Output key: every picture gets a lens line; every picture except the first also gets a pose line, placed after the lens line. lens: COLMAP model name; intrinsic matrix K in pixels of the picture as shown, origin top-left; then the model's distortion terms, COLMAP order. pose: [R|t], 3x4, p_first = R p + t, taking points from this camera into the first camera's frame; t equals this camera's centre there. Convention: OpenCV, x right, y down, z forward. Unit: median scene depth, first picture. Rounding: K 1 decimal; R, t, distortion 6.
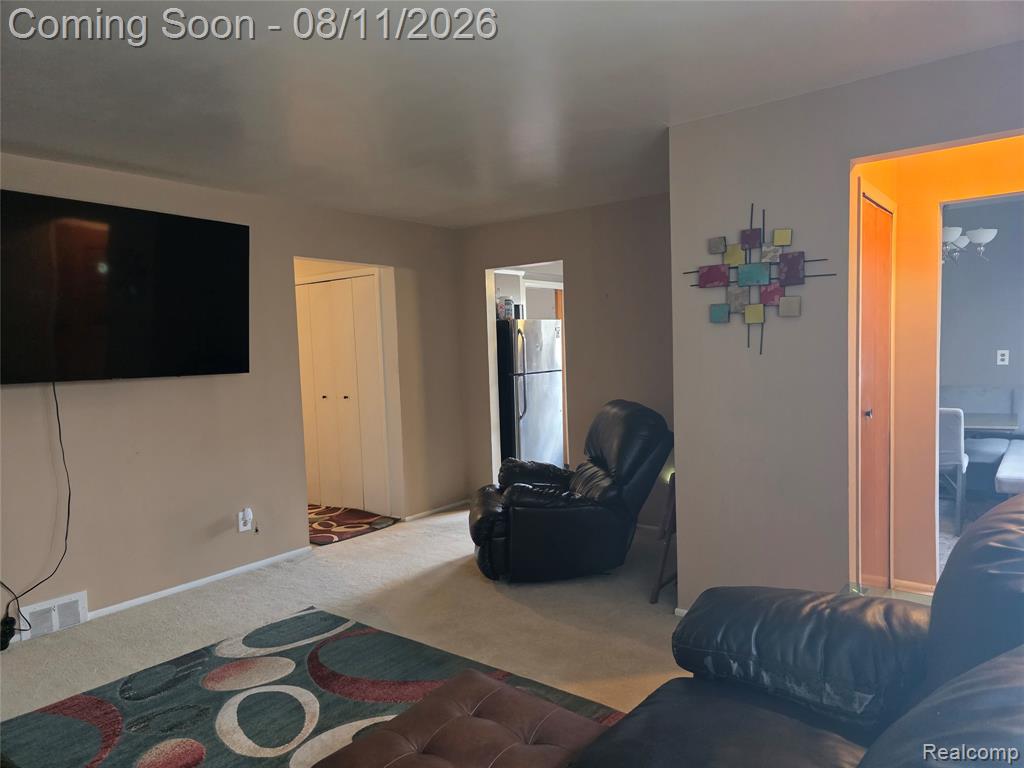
lens RADIAL K [[684.3, 0, 515.0], [0, 684.3, 384.0], [0, 0, 1]] dist [0.049178, -0.045497]
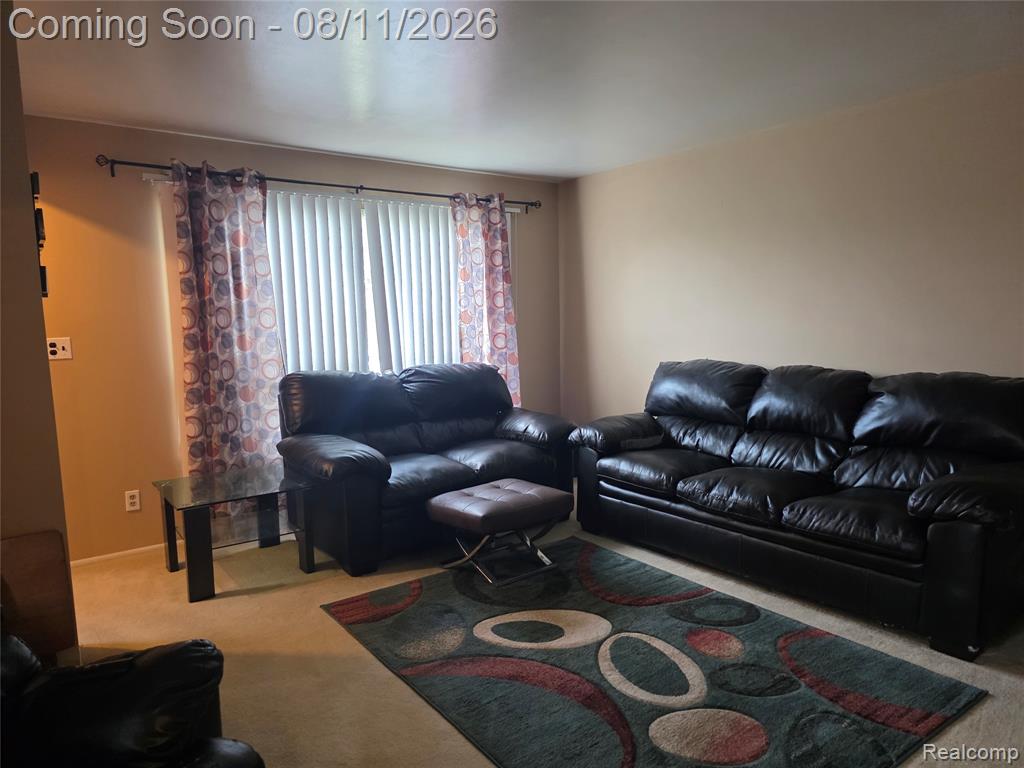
lens RADIAL K [[684.3, 0, 515.0], [0, 684.3, 384.0], [0, 0, 1]] dist [0.049178, -0.045497]
pose [[-0.966958, 0.025887, 0.253619, -0.324722], [0.068158, 0.984868, 0.159338, -0.070484], [-0.245656, 0.171360, -0.954091, 1.451423]]
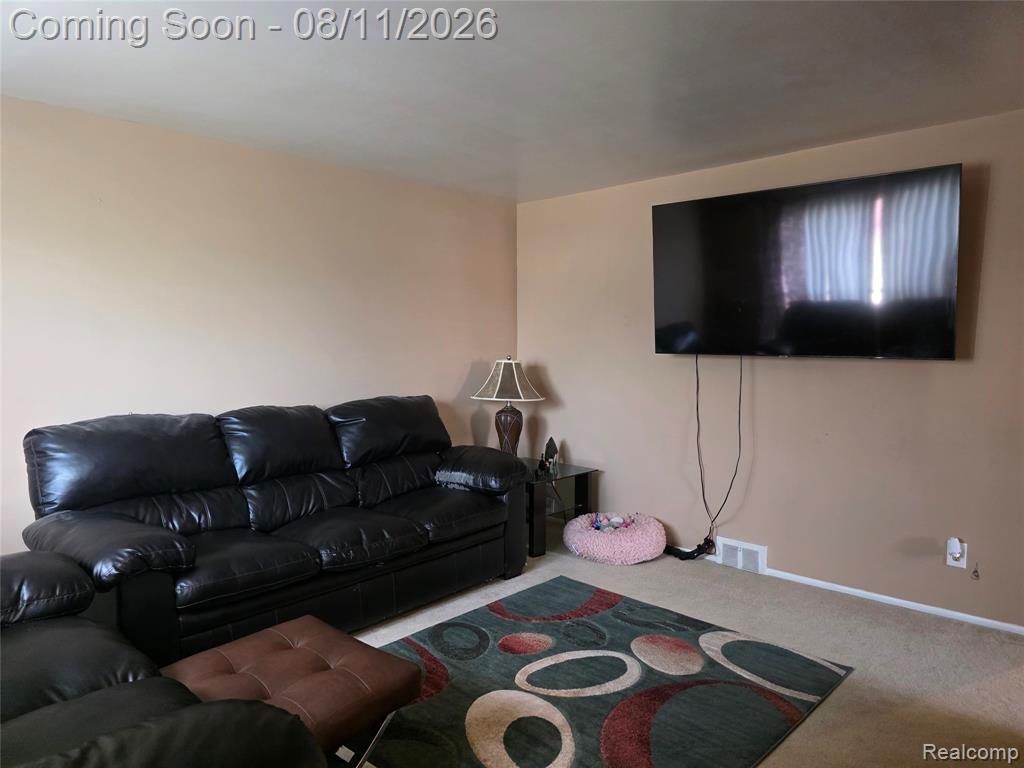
lens RADIAL K [[678.1, 0, 512.0], [0, 678.1, 384.0], [0, 0, 1]] dist [0.086009, -0.092819]
pose [[-0.091325, 0.096233, -0.991160, 0.502897], [-0.055906, 0.993254, 0.101588, -0.049999], [0.994251, 0.064690, -0.085329, 0.720105]]
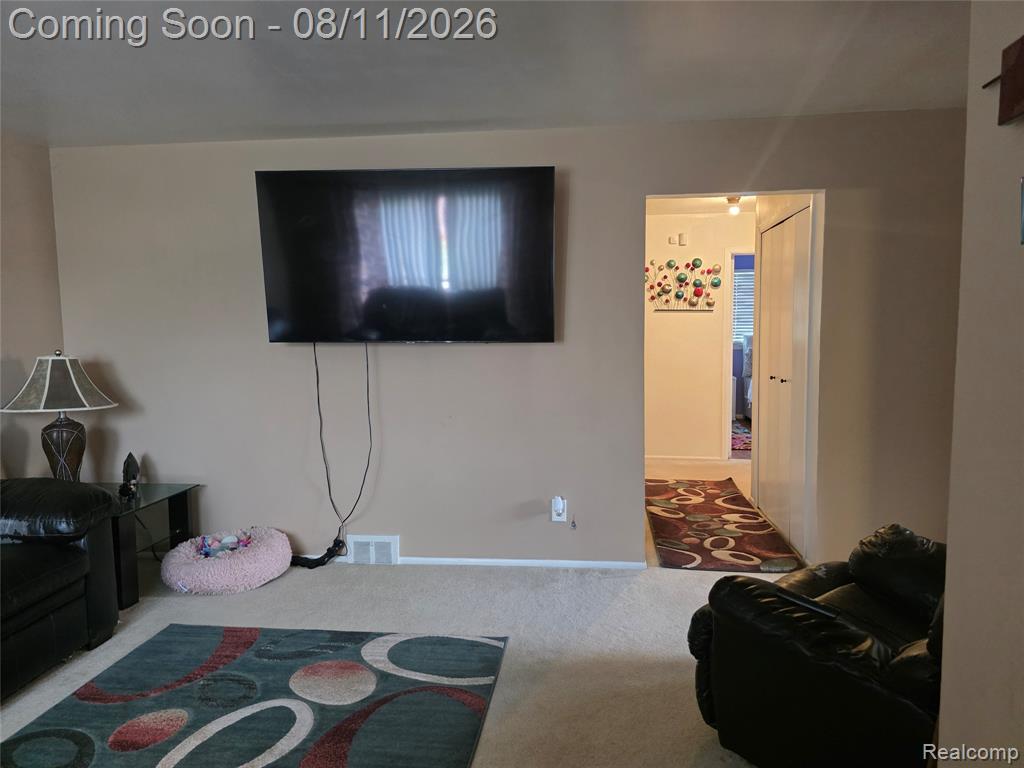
lens RADIAL K [[684.3, 0, 515.0], [0, 684.3, 384.0], [0, 0, 1]] dist [0.049178, -0.045497]
pose [[0.522790, 0.098945, -0.846700, 0.385321], [-0.053189, 0.995092, 0.083445, -0.040517], [0.850801, 0.001411, 0.525487, 0.630272]]
